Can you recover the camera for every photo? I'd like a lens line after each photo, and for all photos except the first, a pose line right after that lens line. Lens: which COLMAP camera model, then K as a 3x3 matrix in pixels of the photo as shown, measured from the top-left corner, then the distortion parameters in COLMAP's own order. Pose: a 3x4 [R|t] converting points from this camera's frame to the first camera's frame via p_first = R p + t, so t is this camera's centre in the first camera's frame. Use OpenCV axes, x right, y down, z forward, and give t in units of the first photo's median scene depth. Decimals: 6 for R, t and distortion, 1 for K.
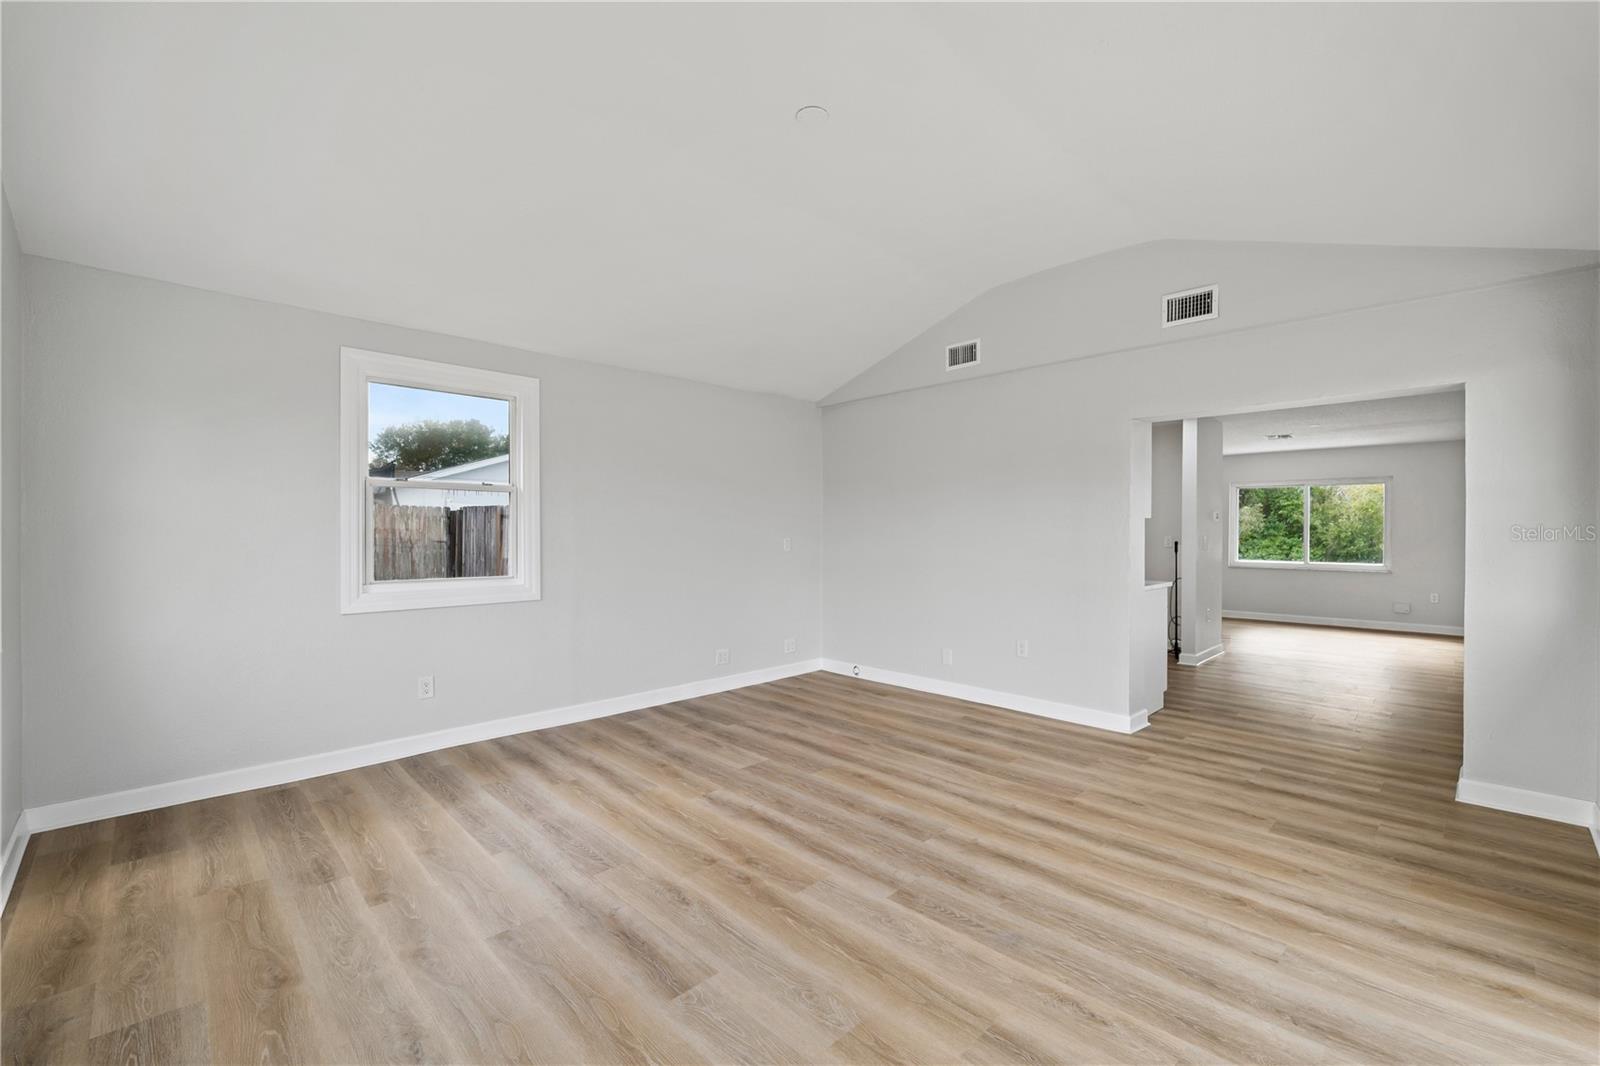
lens RADIAL K [[654.9, 0, 800.0], [0, 654.9, 533.0], [0, 0, 1]] dist [-0.003493, -0.000174]
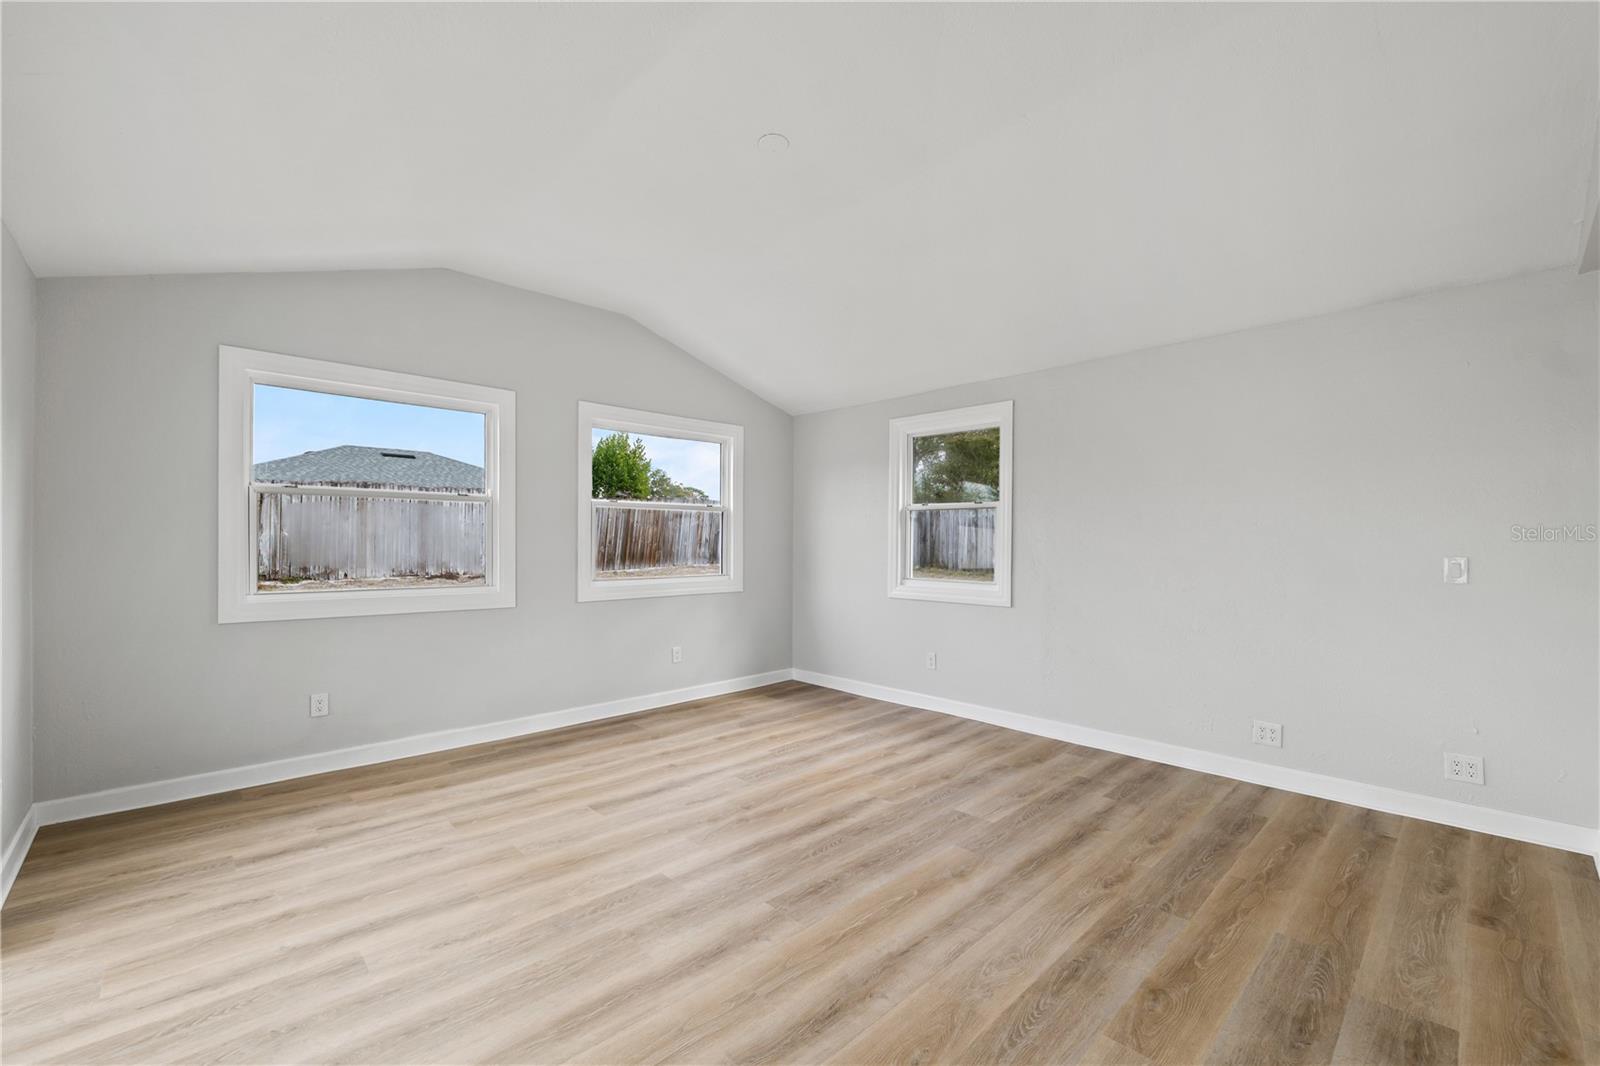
lens RADIAL K [[654.9, 0, 800.0], [0, 654.9, 533.0], [0, 0, 1]] dist [-0.003493, -0.000174]
pose [[0.011610, -0.012043, -0.999860, 0.807106], [-0.006091, 0.999908, -0.012114, -0.000489], [0.999914, 0.006231, 0.011535, 0.792962]]
